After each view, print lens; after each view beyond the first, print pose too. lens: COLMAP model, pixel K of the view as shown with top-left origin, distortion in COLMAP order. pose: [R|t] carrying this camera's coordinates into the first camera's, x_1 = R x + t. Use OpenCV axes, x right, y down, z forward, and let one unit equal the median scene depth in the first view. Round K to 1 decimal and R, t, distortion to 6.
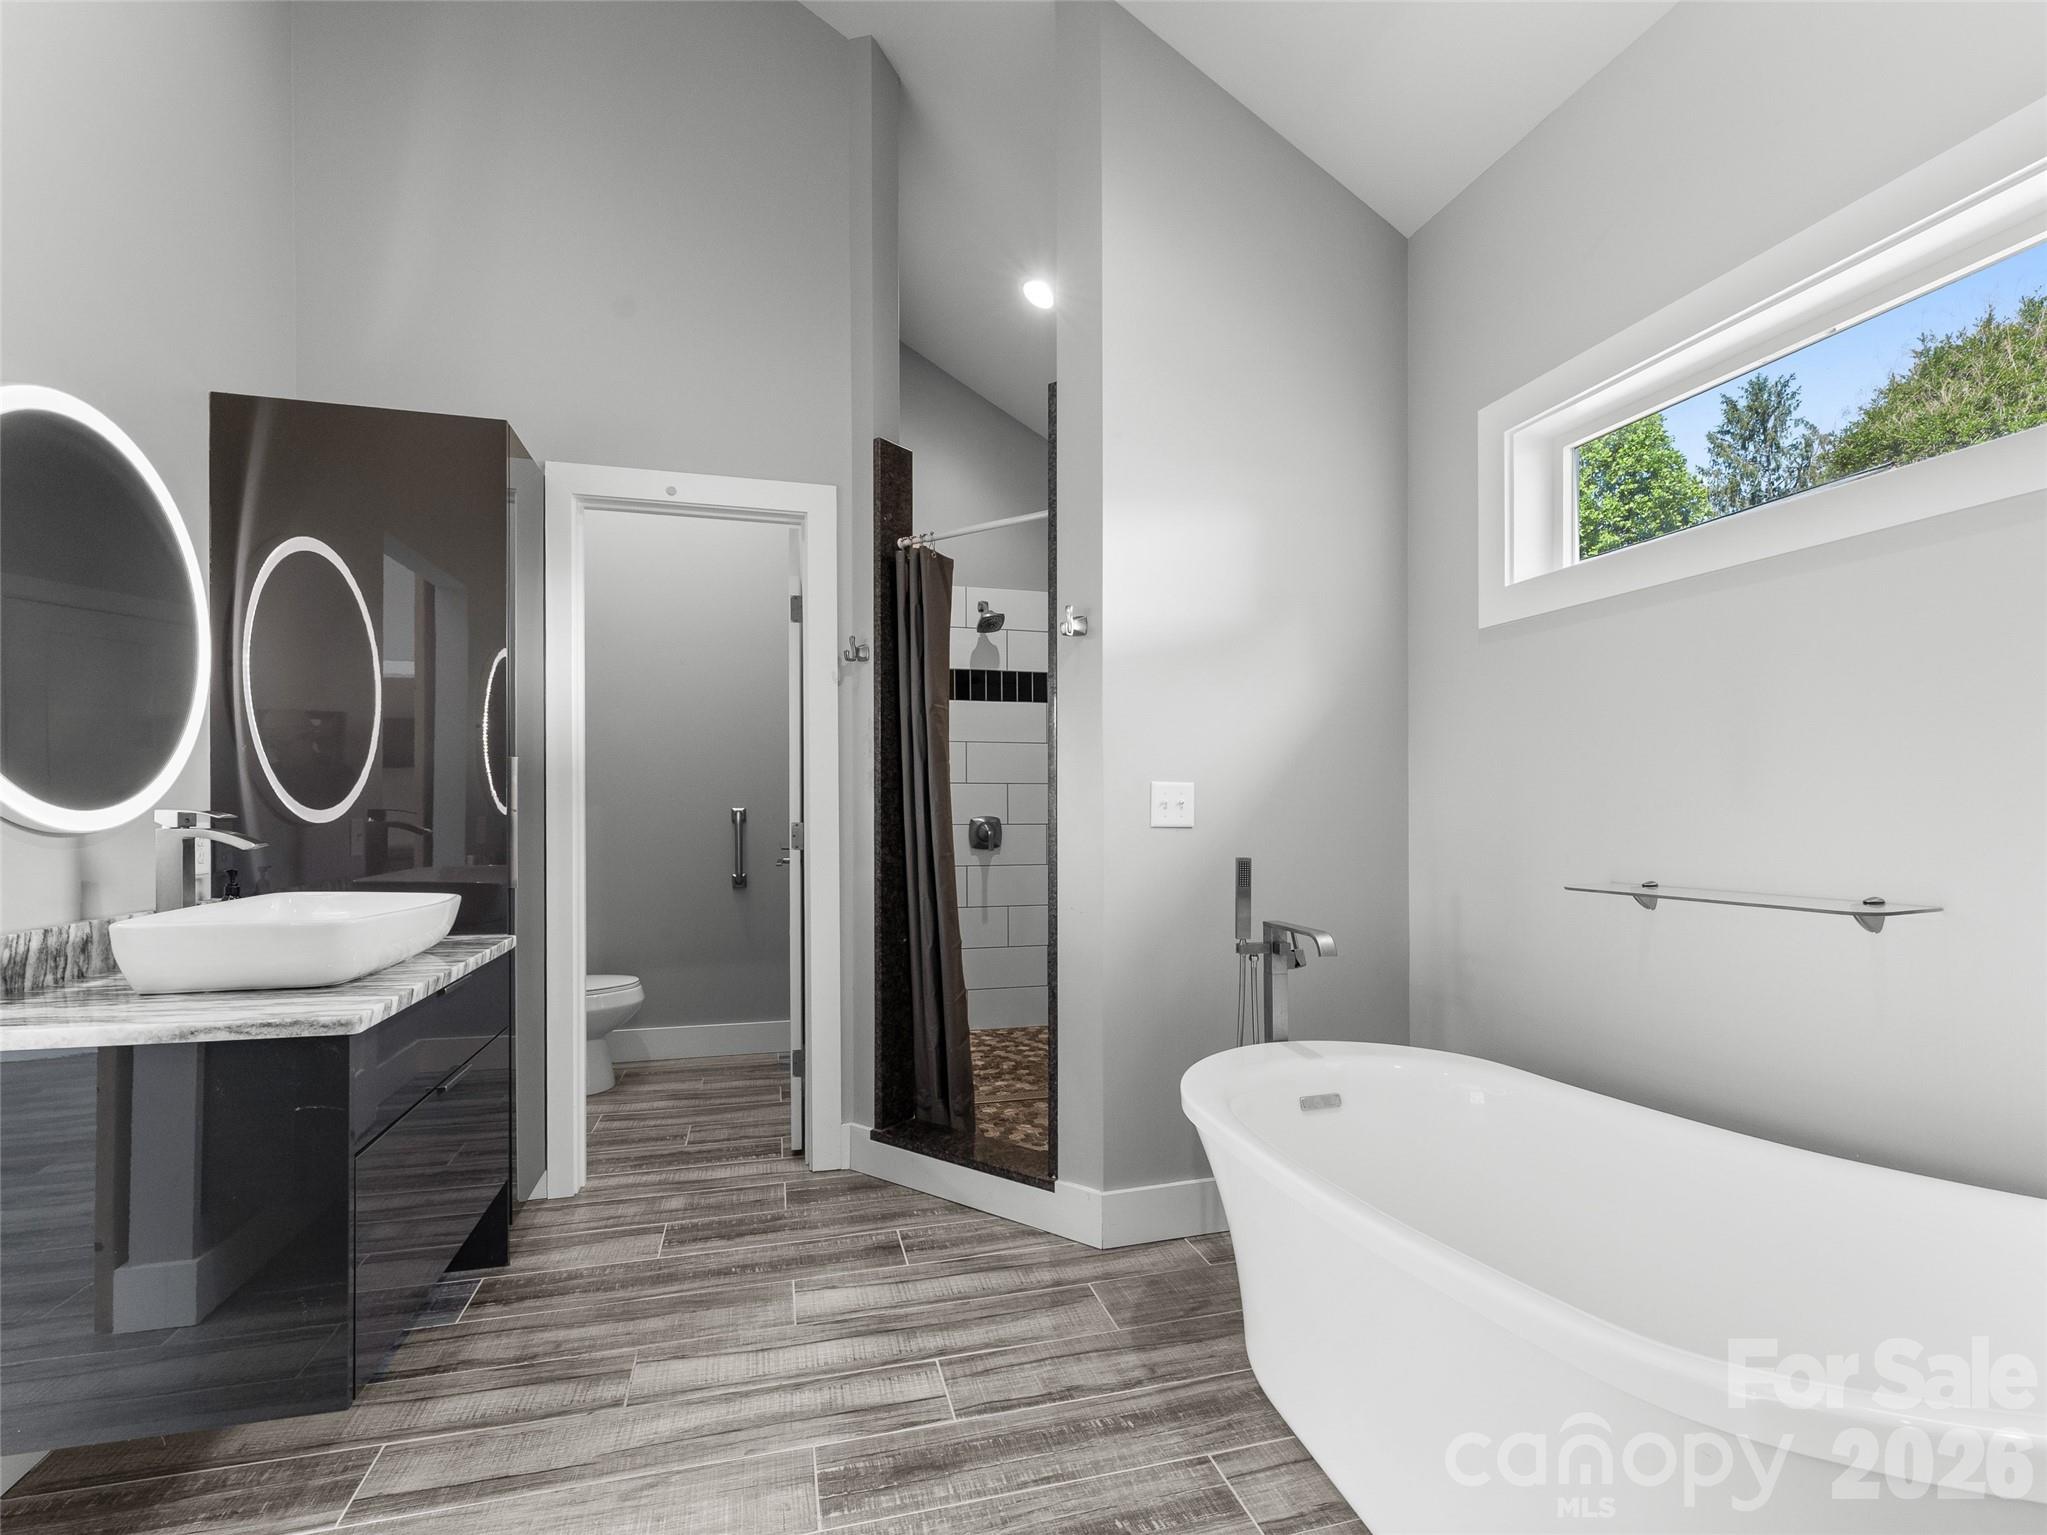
lens RADIAL K [[929.7, 0, 1011.0], [0, 929.7, 798.3], [0, 0, 1]] dist [-0.000453, 0.000212]
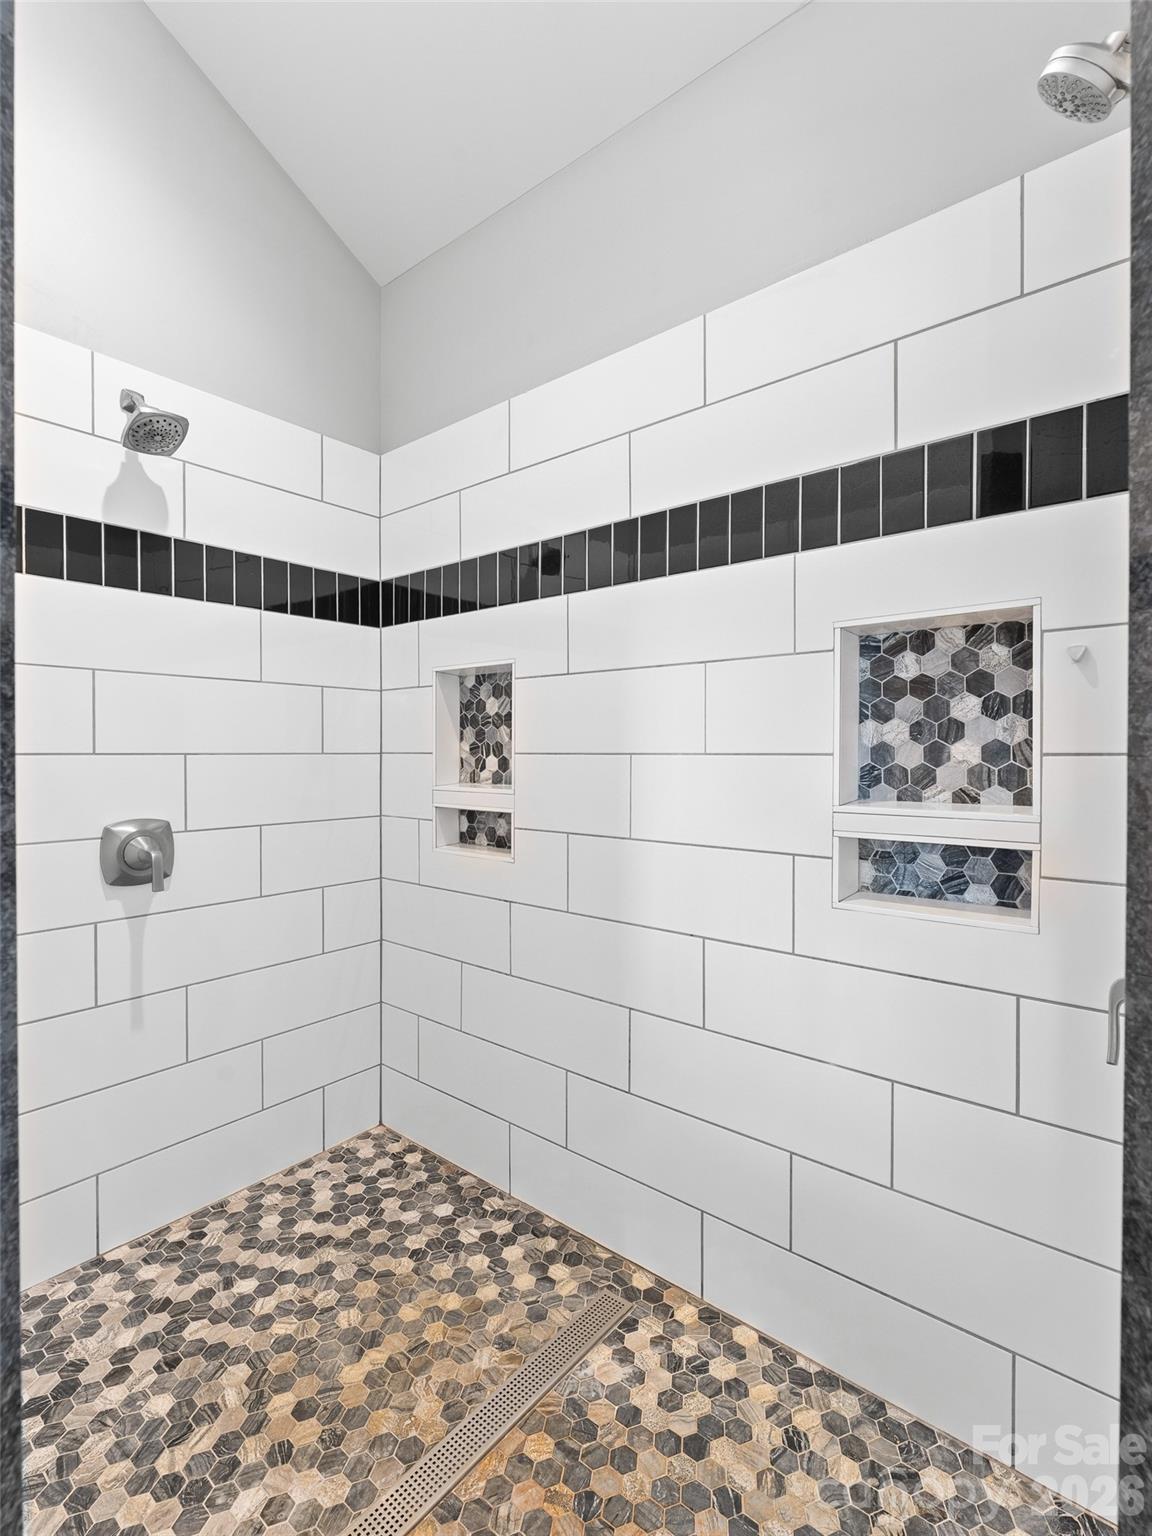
lens RADIAL K [[748.3, 0, 576.0], [0, 748.3, 768.0], [0, 0, 1]] dist [0.001961, 0.000512]
pose [[0.823155, -0.004240, 0.567800, -0.064436], [-0.008932, 0.999752, 0.020414, -0.019967], [-0.567746, -0.021876, 0.822913, 0.543214]]
